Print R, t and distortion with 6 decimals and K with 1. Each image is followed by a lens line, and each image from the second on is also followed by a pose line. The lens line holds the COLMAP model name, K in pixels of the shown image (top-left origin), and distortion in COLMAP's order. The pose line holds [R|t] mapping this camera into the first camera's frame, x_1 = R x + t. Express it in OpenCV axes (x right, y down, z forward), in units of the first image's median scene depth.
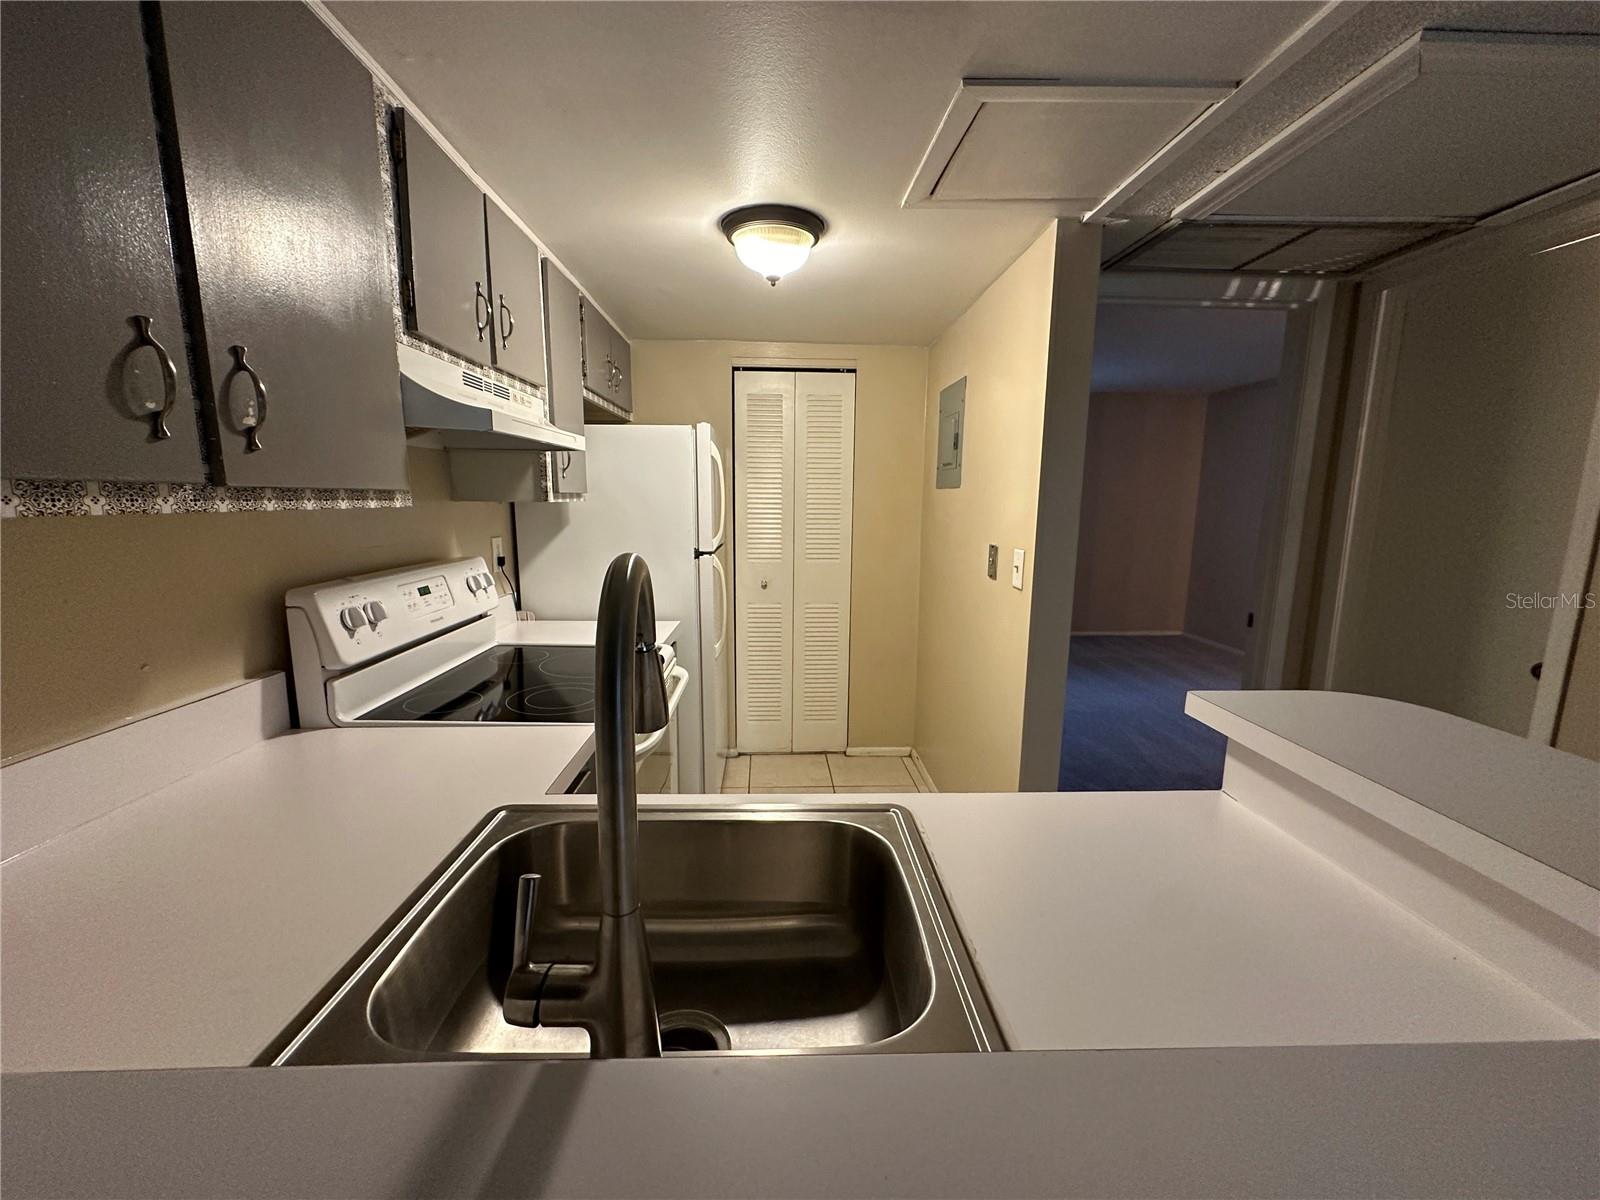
lens RADIAL K [[639.9, 0, 803.3], [0, 639.9, 601.8], [0, 0, 1]] dist [-0.004089, 0.000883]
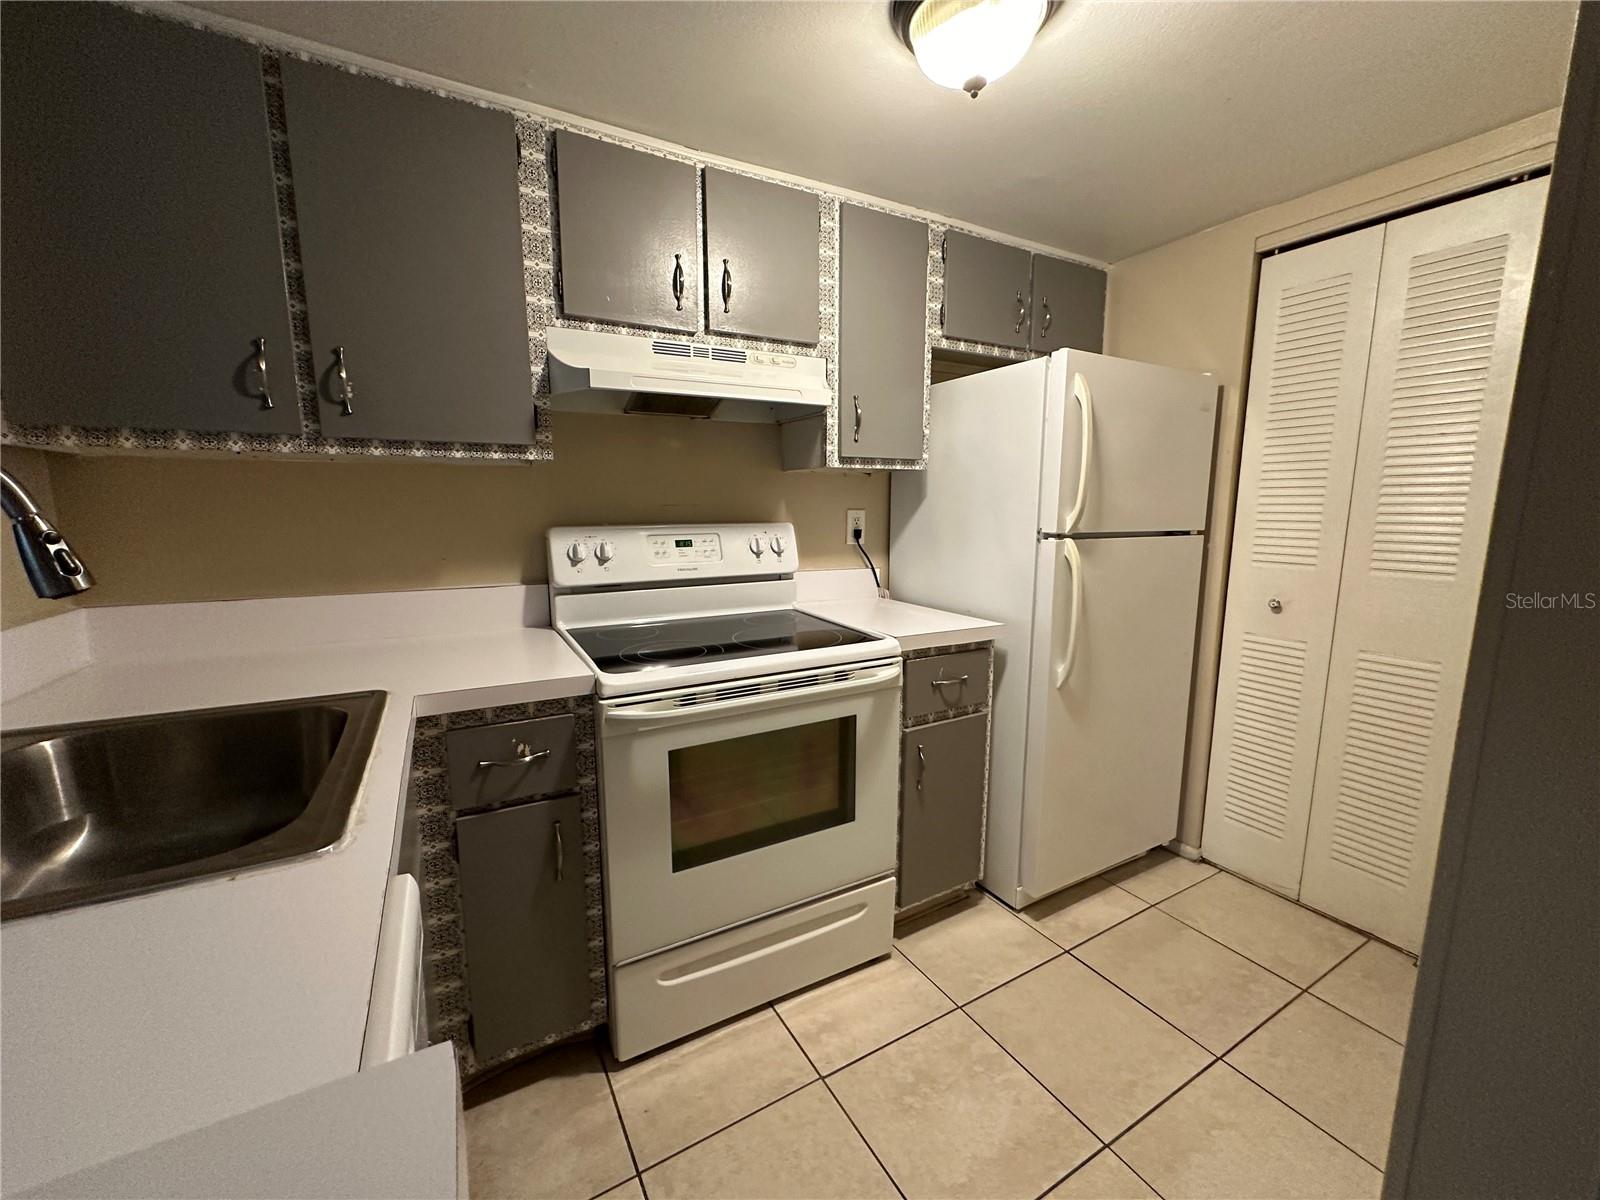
lens RADIAL K [[639.9, 0, 799.1], [0, 639.9, 602.4], [0, 0, 1]] dist [-0.004089, 0.000883]
pose [[0.445049, 0.125456, -0.886675, 0.561694], [-0.137444, 0.987976, 0.070801, -0.022748], [0.884896, 0.090359, 0.456940, 0.679407]]
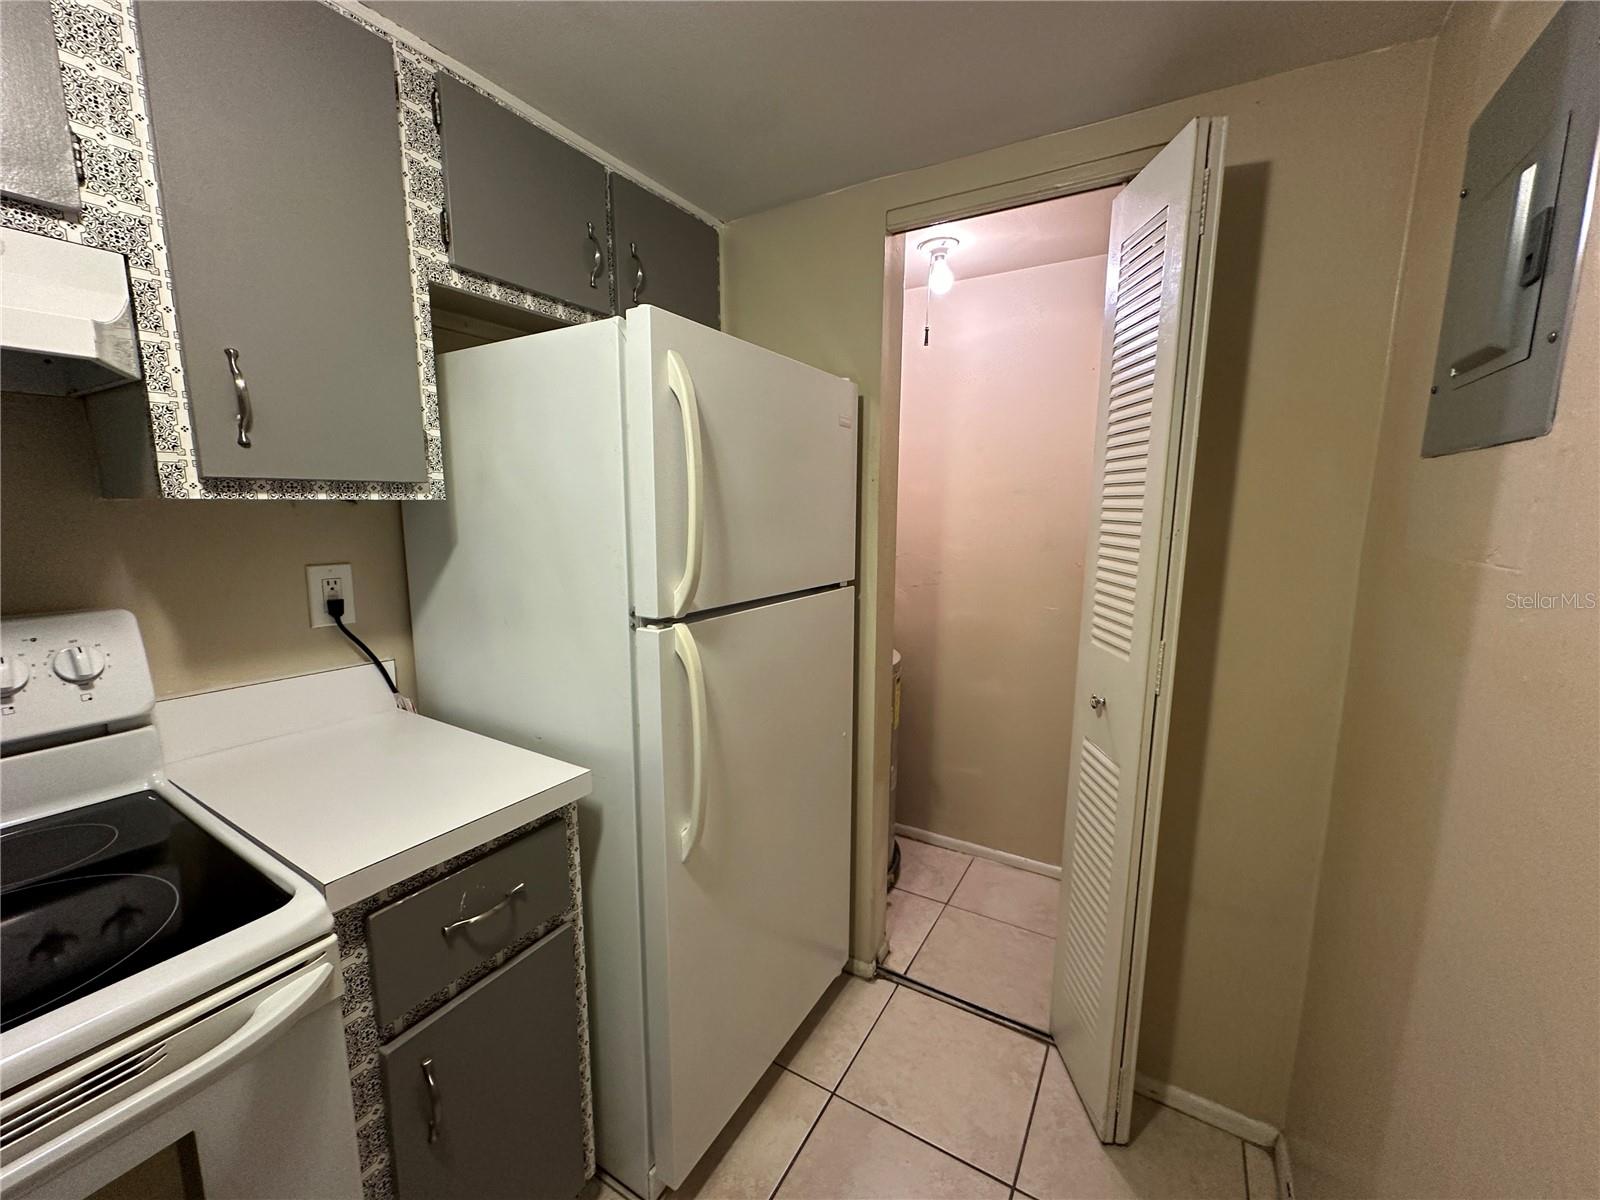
lens RADIAL K [[639.9, 0, 801.3], [0, 639.9, 599.9], [0, 0, 1]] dist [-0.004089, 0.000883]
pose [[0.831658, 0.077154, -0.549902, 0.251582], [-0.084654, 0.996341, 0.011763, -0.160527], [0.548797, 0.036769, 0.835147, 1.091721]]
